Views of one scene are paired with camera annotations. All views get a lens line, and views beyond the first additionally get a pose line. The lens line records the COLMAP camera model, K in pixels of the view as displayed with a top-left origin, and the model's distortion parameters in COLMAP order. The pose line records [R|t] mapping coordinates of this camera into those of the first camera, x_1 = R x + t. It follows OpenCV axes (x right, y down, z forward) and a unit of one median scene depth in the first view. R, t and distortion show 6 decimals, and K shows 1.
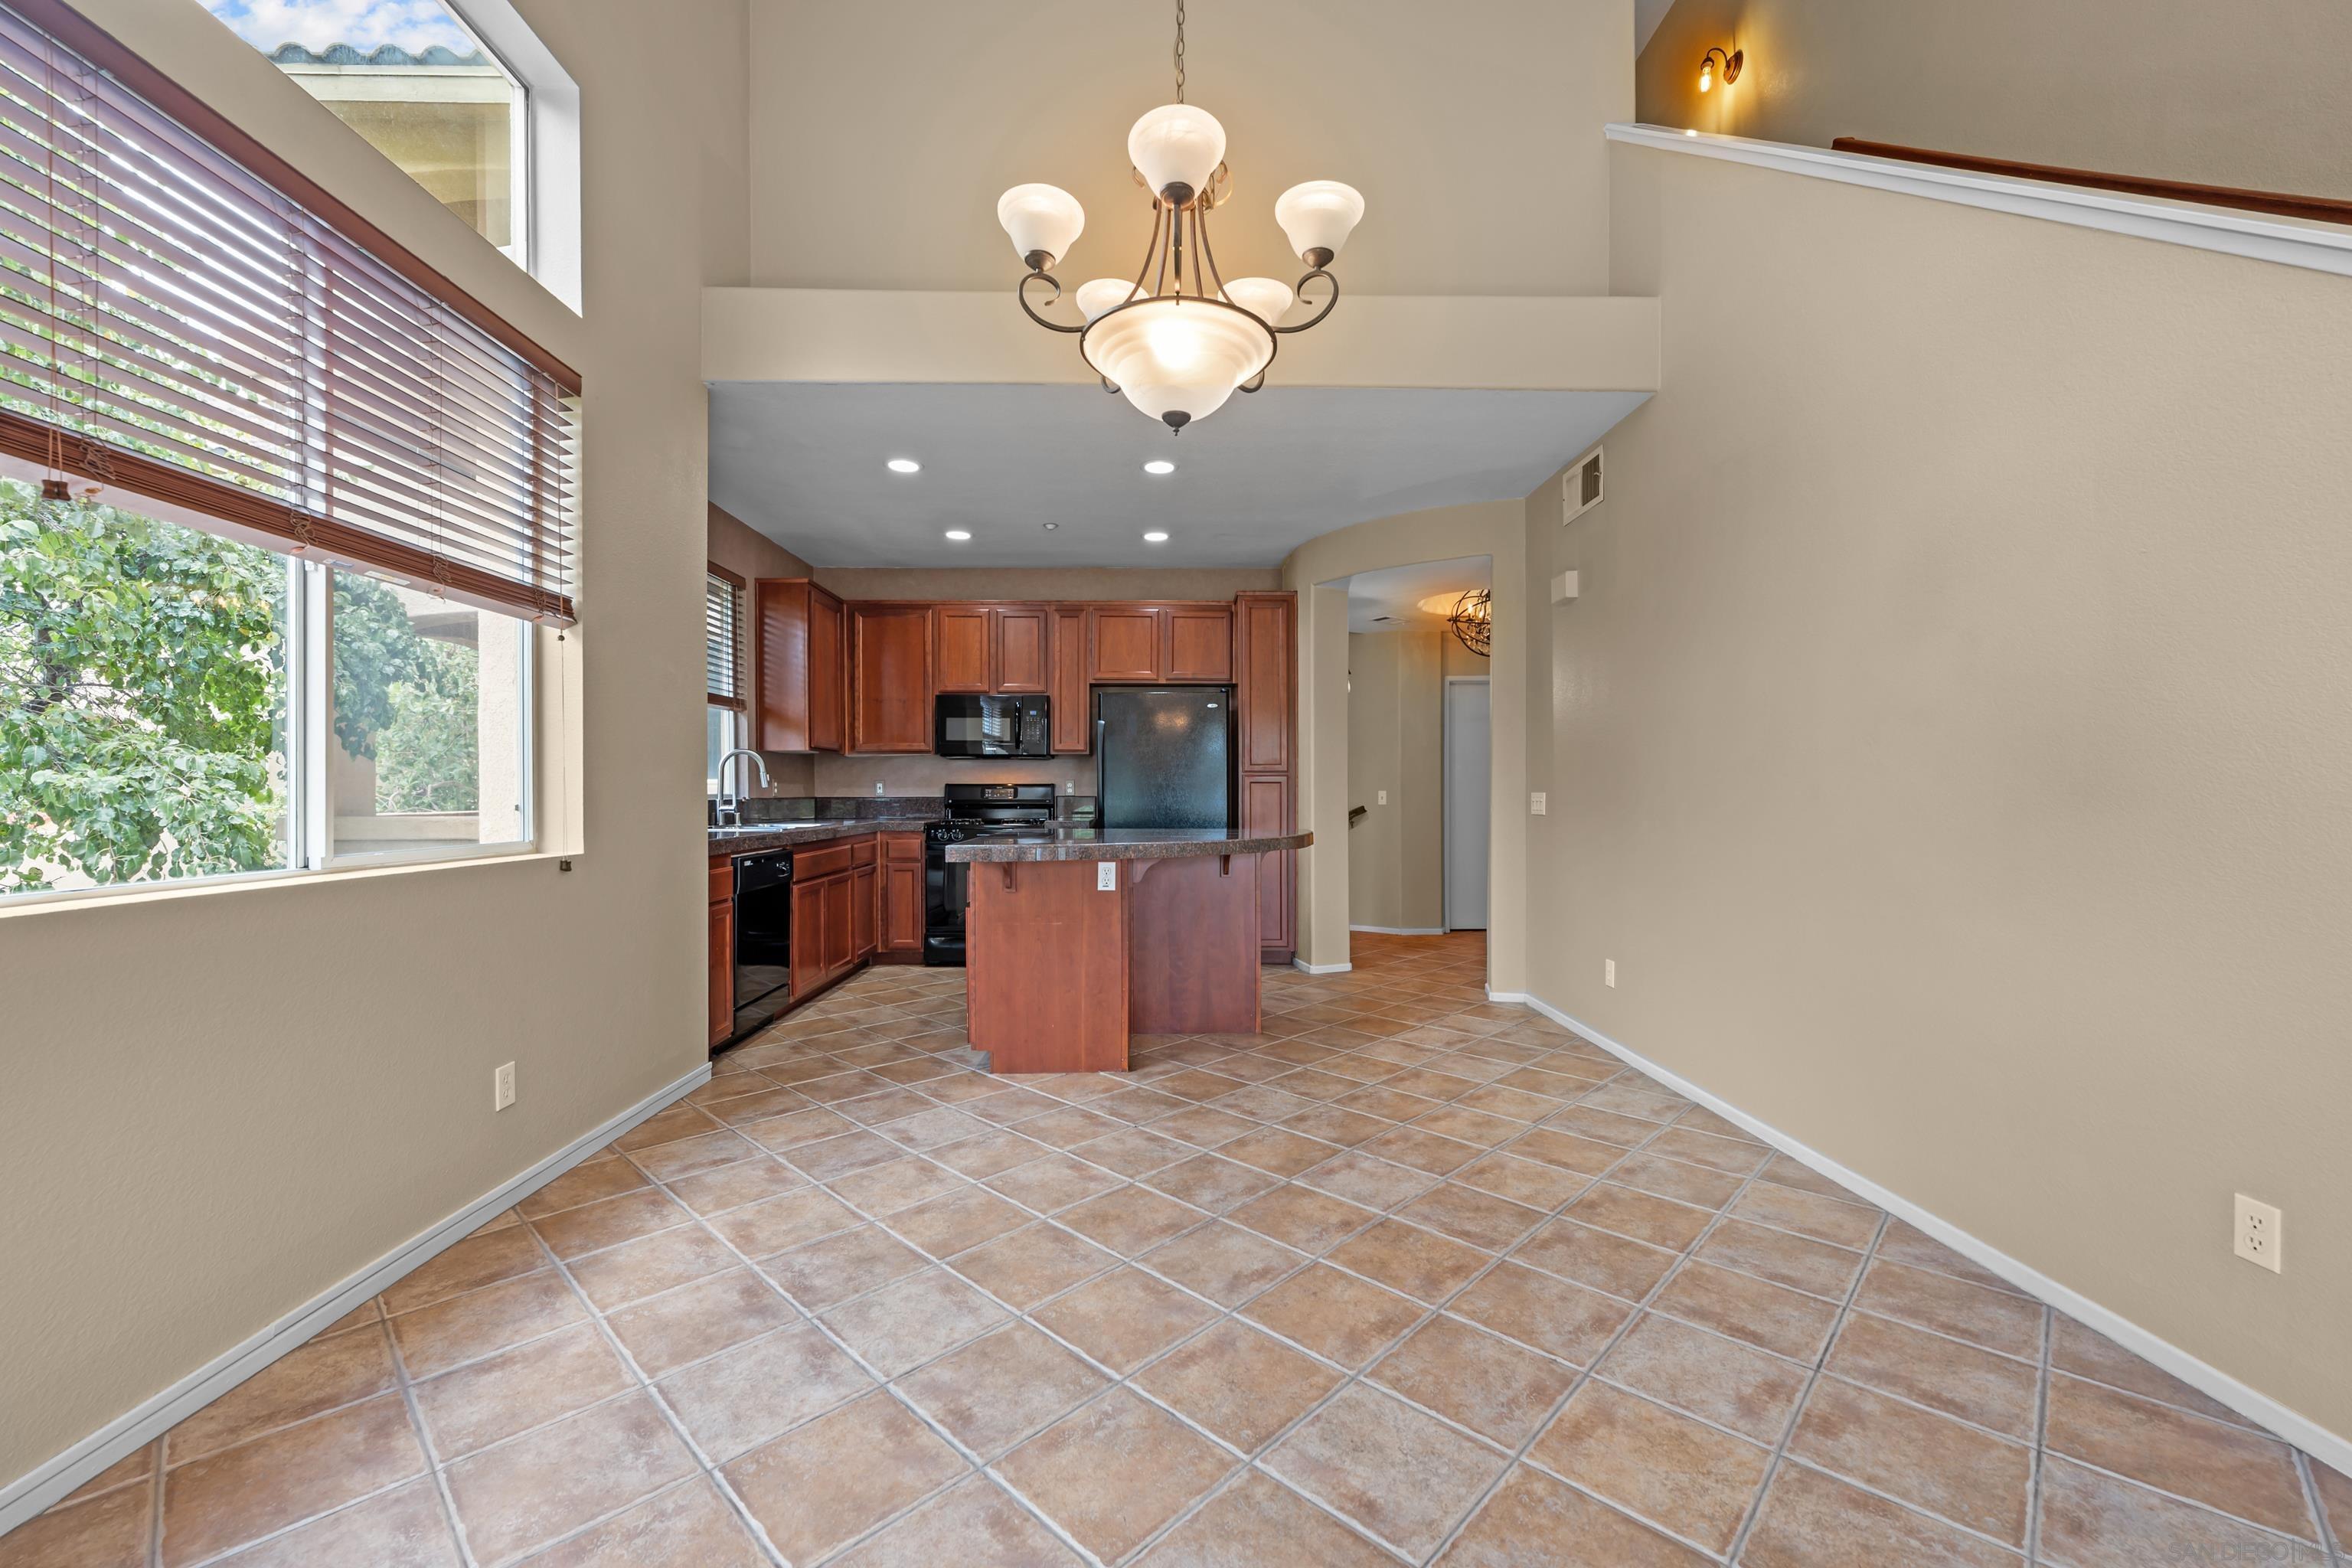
lens RADIAL K [[941.4, 0, 1178.5], [0, 941.4, 795.5], [0, 0, 1]] dist [-0.001583, -0.000051]
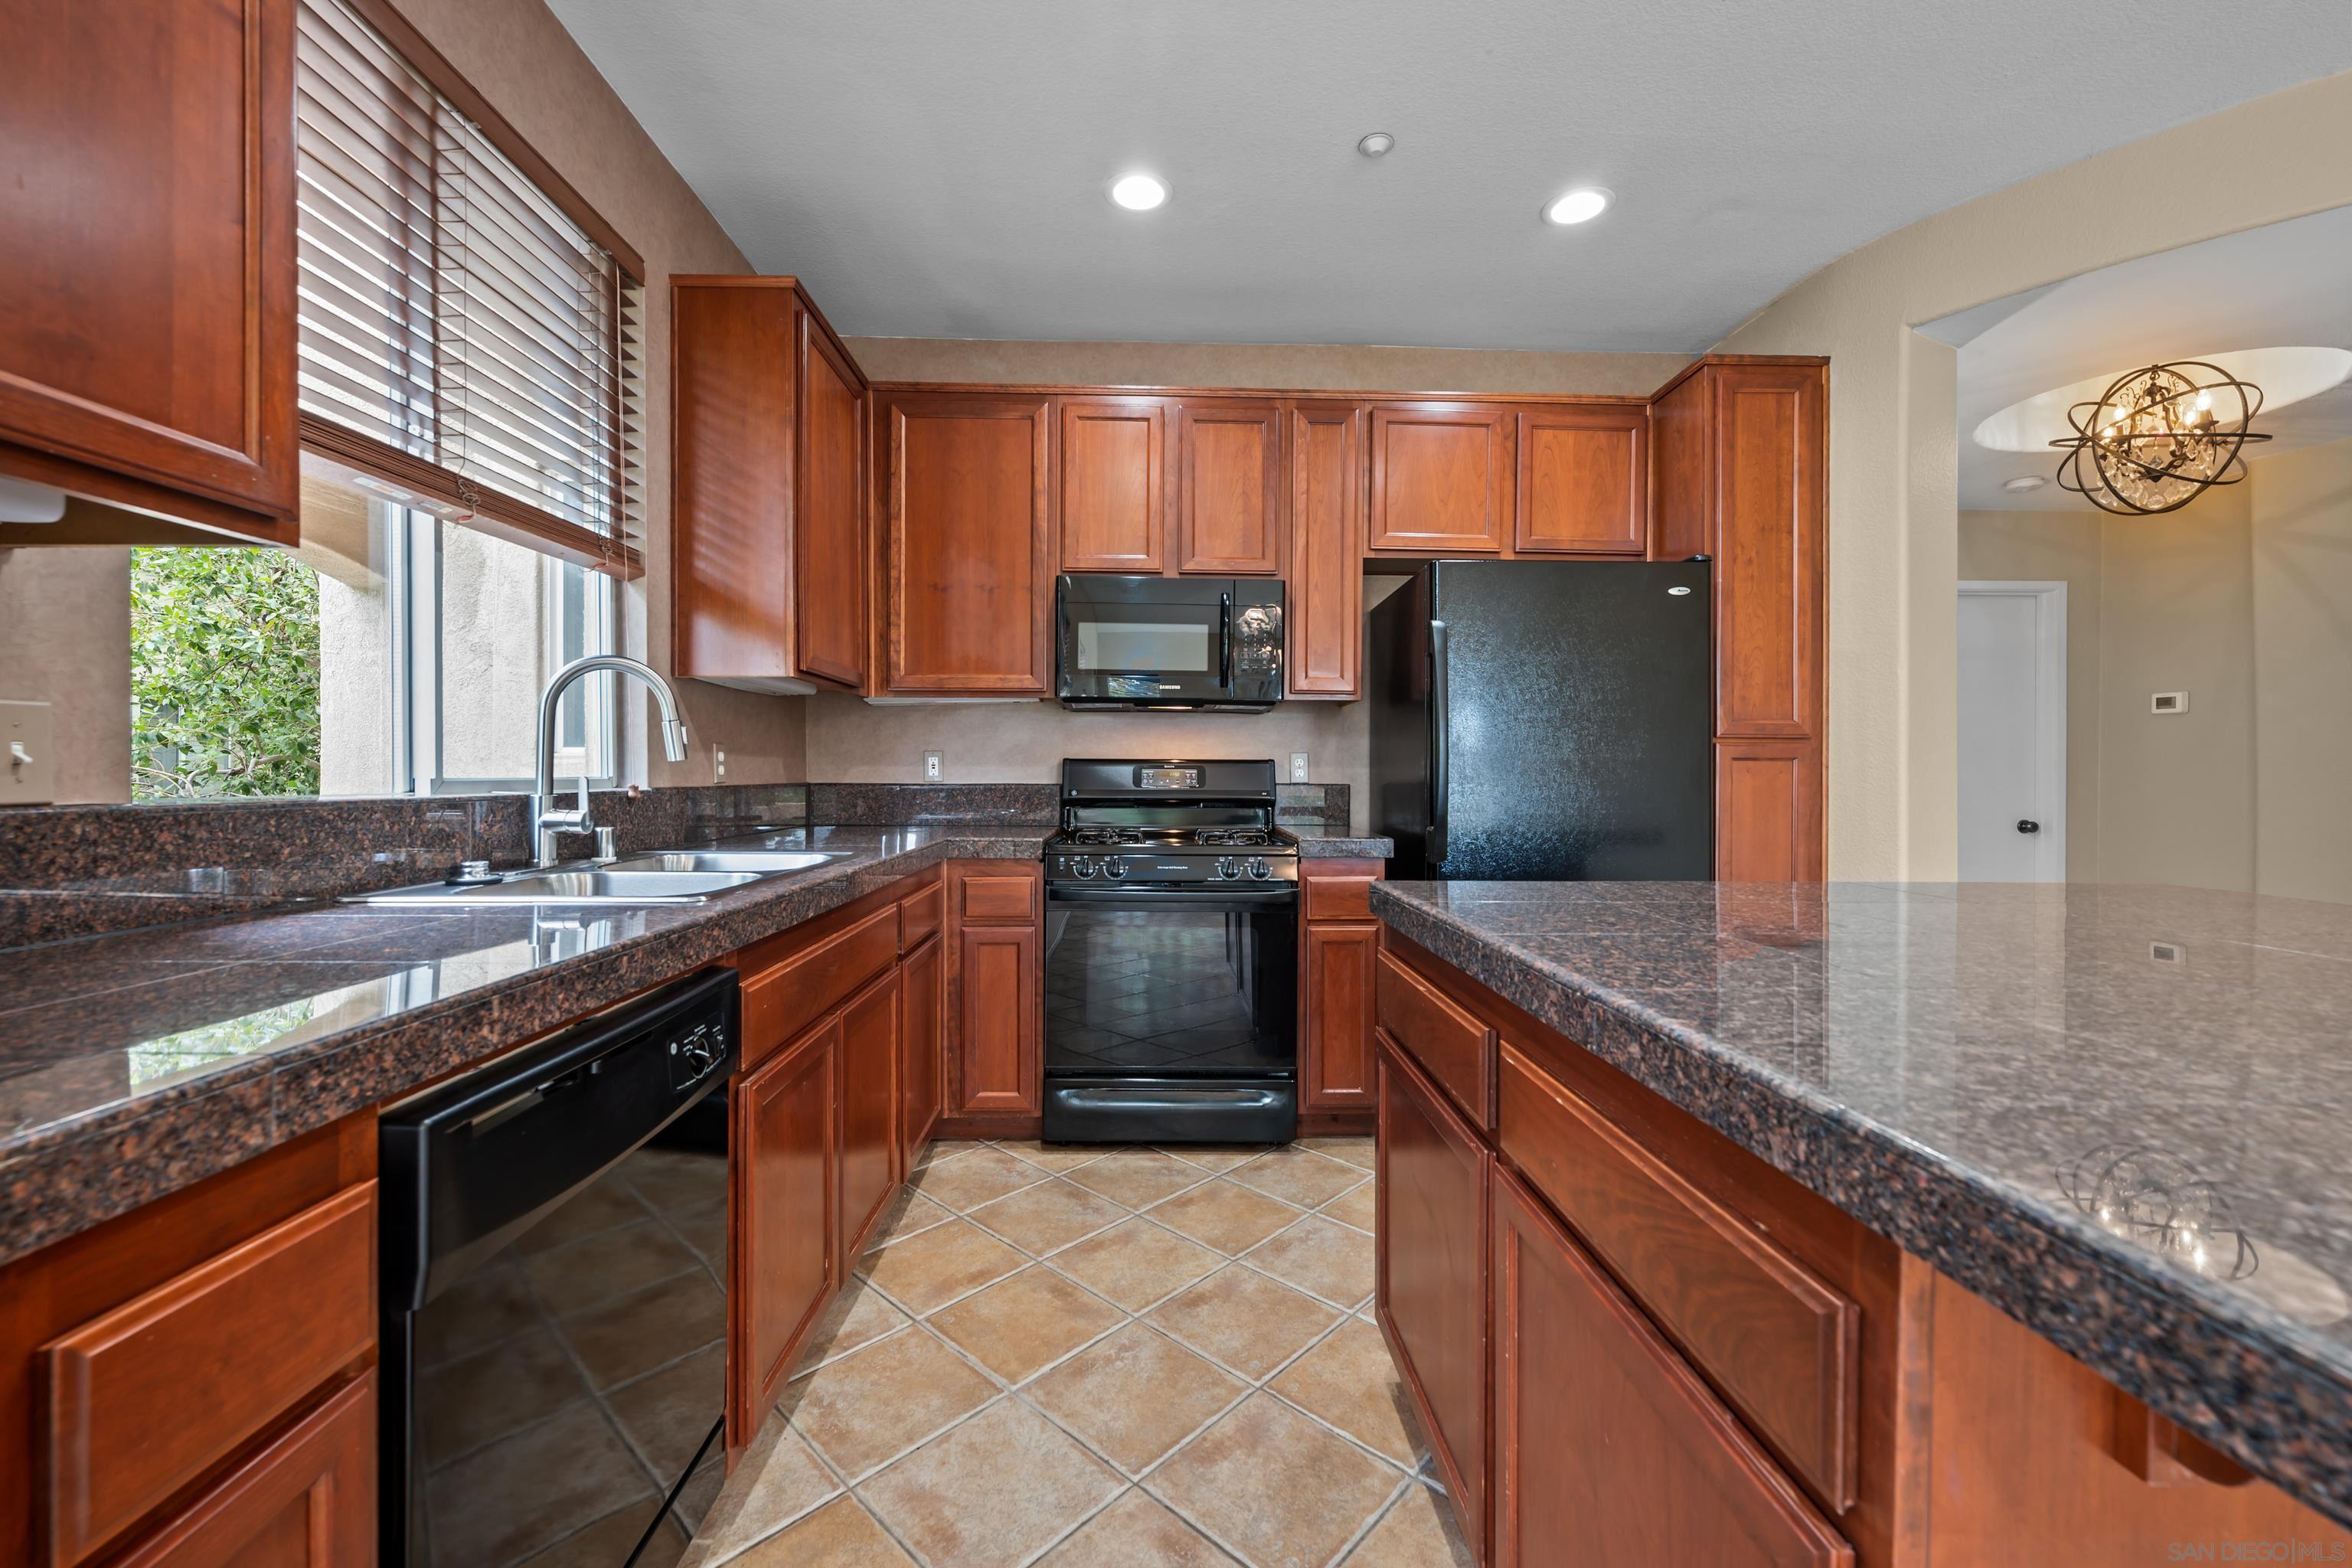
lens RADIAL K [[933.0, 0, 1176.9], [0, 933.0, 778.7], [0, 0, 1]] dist [-0.000752, 0.000117]
pose [[0.999919, 0.006042, 0.011189, -0.206592], [-0.006061, 0.999980, 0.001717, -0.002850], [-0.011178, -0.001785, 0.999936, 0.530767]]
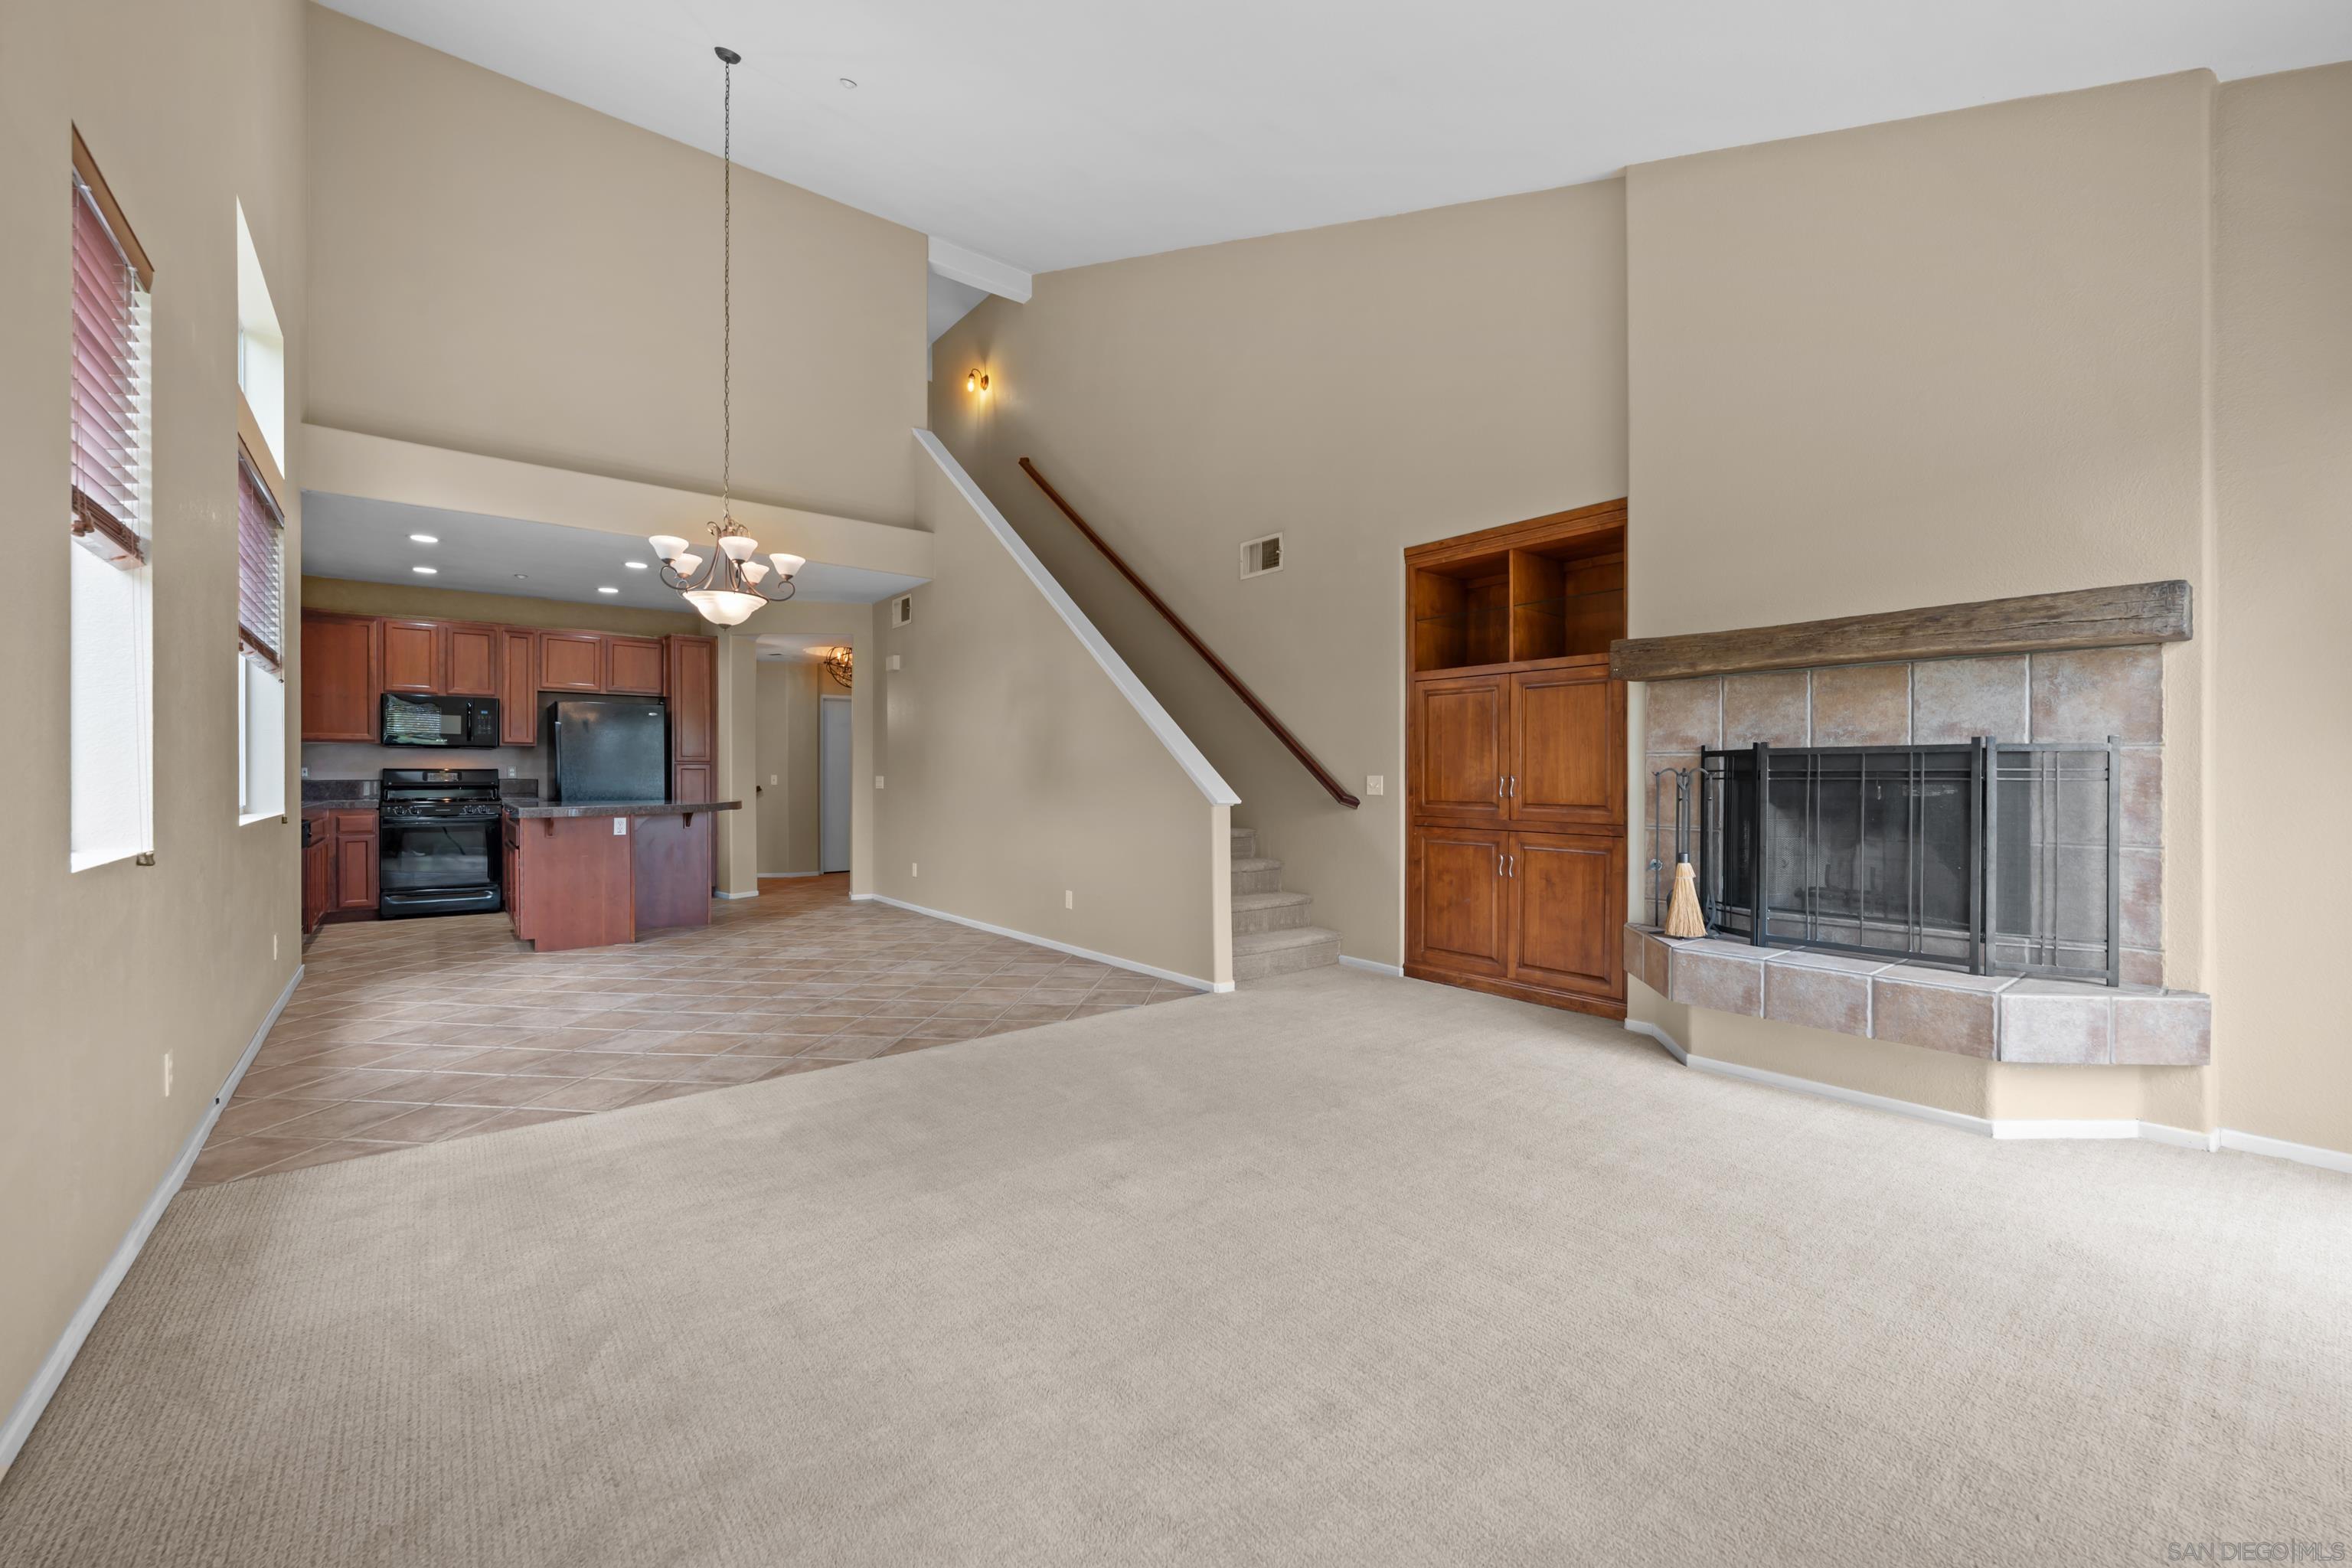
lens RADIAL K [[933.0, 0, 1176.9], [0, 933.0, 778.7], [0, 0, 1]] dist [-0.000752, 0.000117]
pose [[0.793558, -0.000458, 0.608495, -0.183732], [0.001312, 0.999999, -0.000958, 0.003065], [-0.608494, 0.001559, 0.793557, -0.558655]]
